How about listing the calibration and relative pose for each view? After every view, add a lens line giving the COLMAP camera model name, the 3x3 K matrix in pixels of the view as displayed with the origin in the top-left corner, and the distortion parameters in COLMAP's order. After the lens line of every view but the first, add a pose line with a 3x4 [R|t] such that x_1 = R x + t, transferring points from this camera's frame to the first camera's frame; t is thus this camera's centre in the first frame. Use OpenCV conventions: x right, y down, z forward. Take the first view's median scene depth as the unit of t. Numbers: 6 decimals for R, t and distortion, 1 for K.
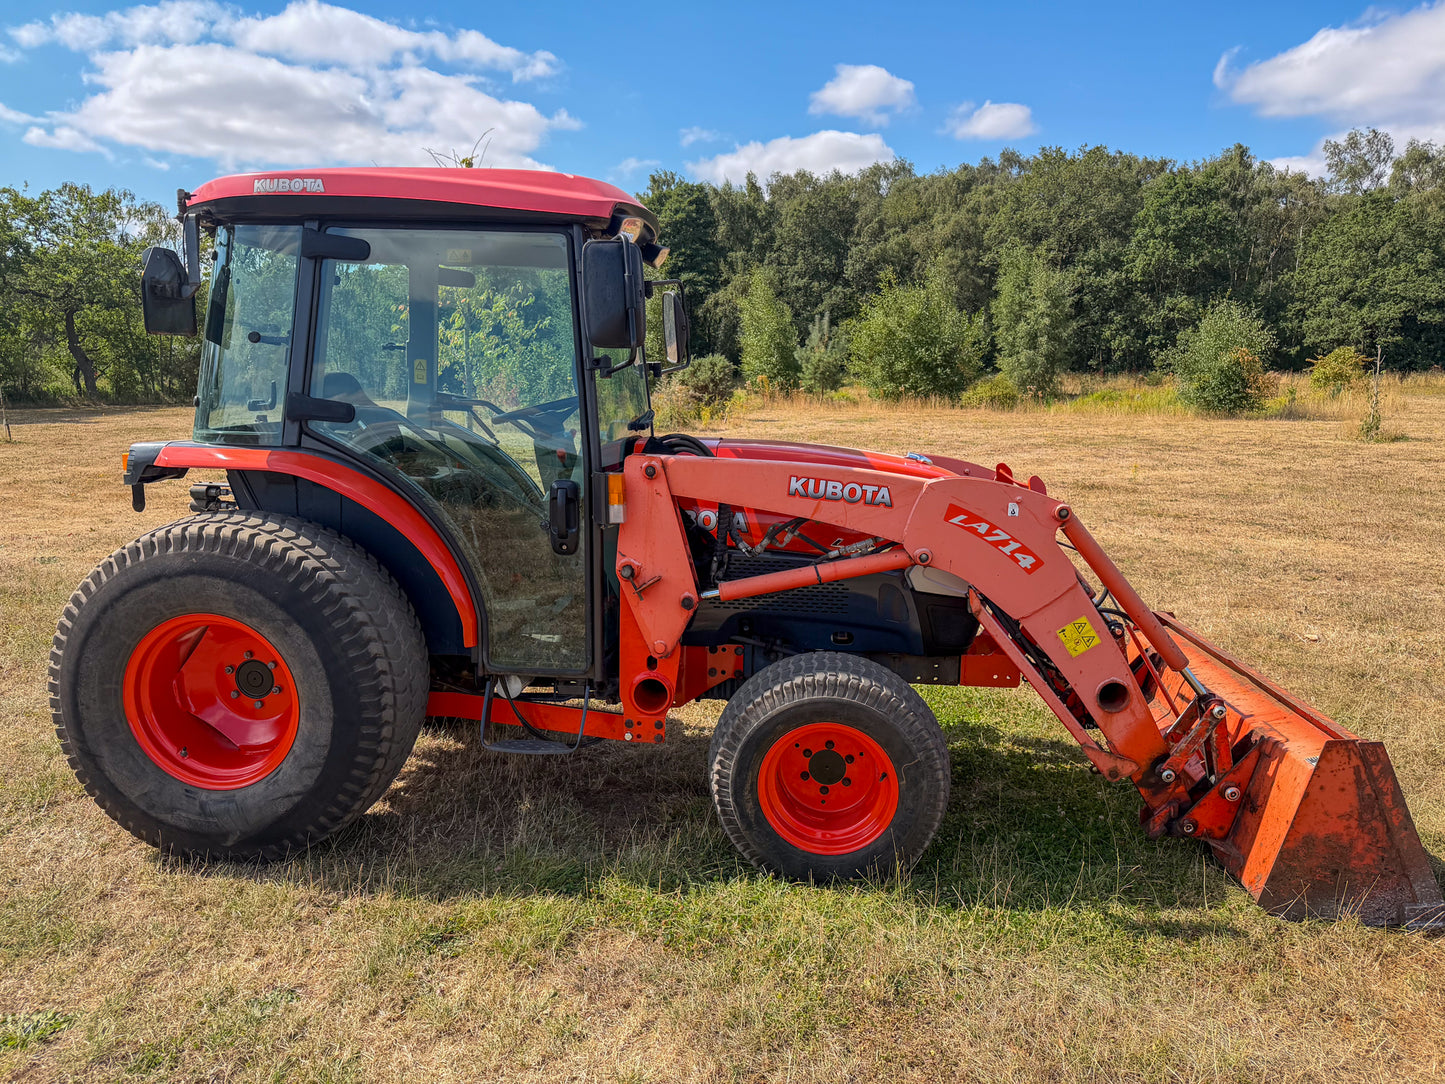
lens RADIAL K [[1072.5, 0, 722.5], [0, 1072.5, 542.0], [0, 0, 1]] dist [0.075971, -0.228766]
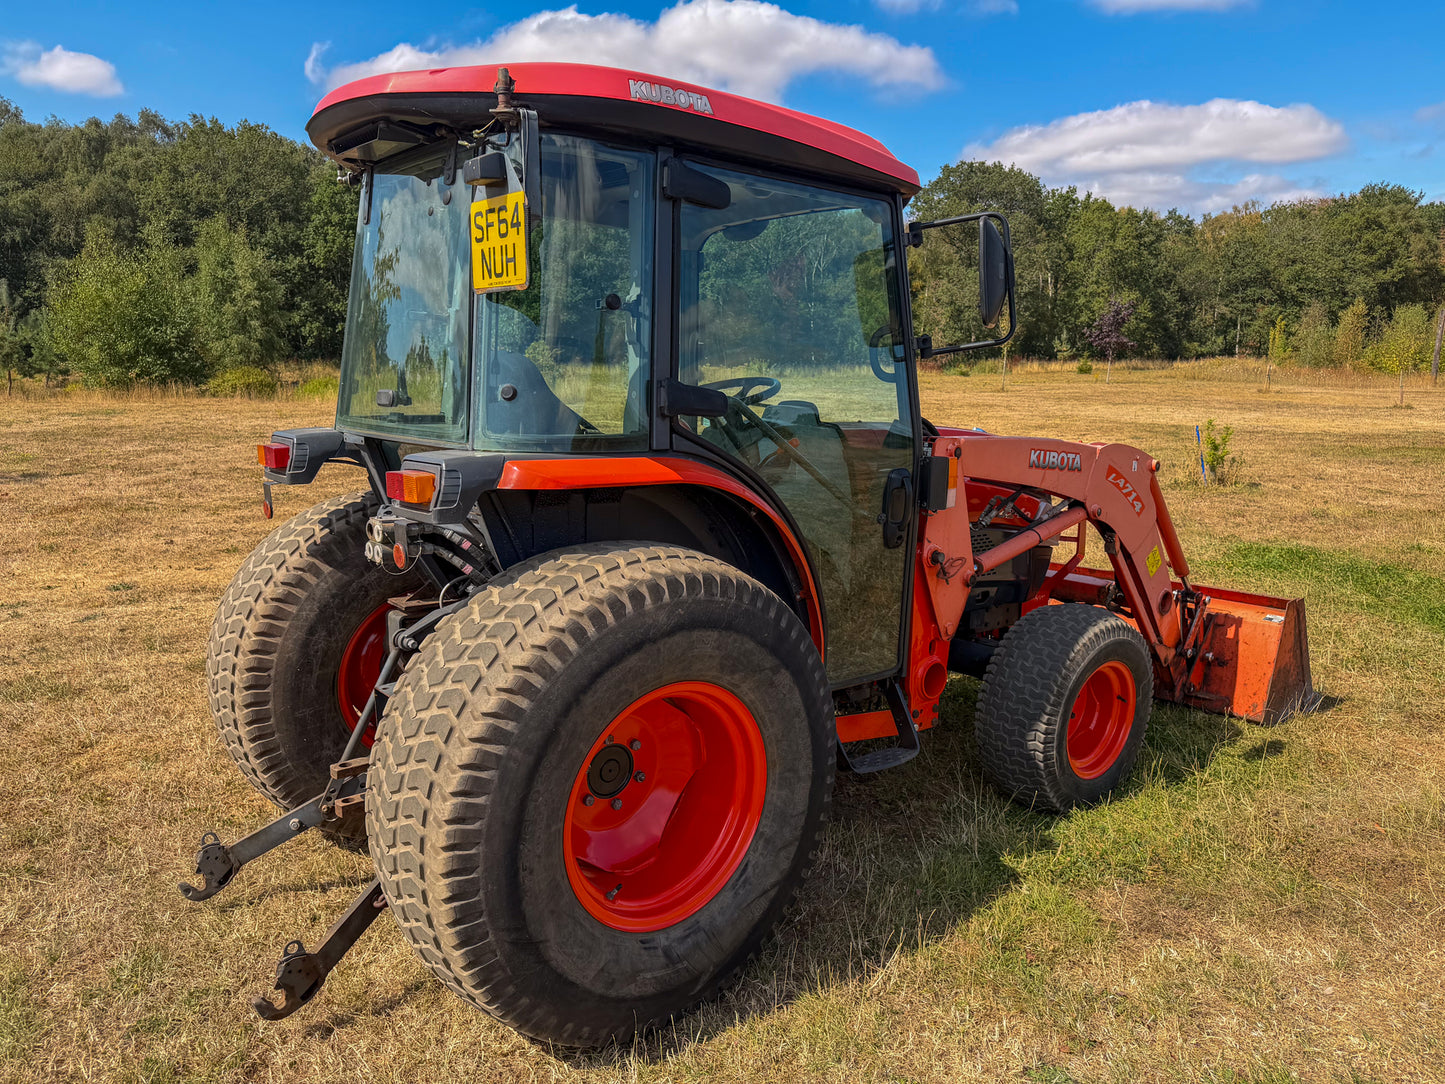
lens RADIAL K [[1039.7, 0, 770.0], [0, 1039.7, 541.9], [0, 0, 1]] dist [0.026460, -0.006114]
pose [[0.707299, -0.118389, 0.696930, -0.898222], [0.106120, 0.992487, 0.060896, -0.062636], [-0.698904, 0.030886, 0.714549, 0.446824]]
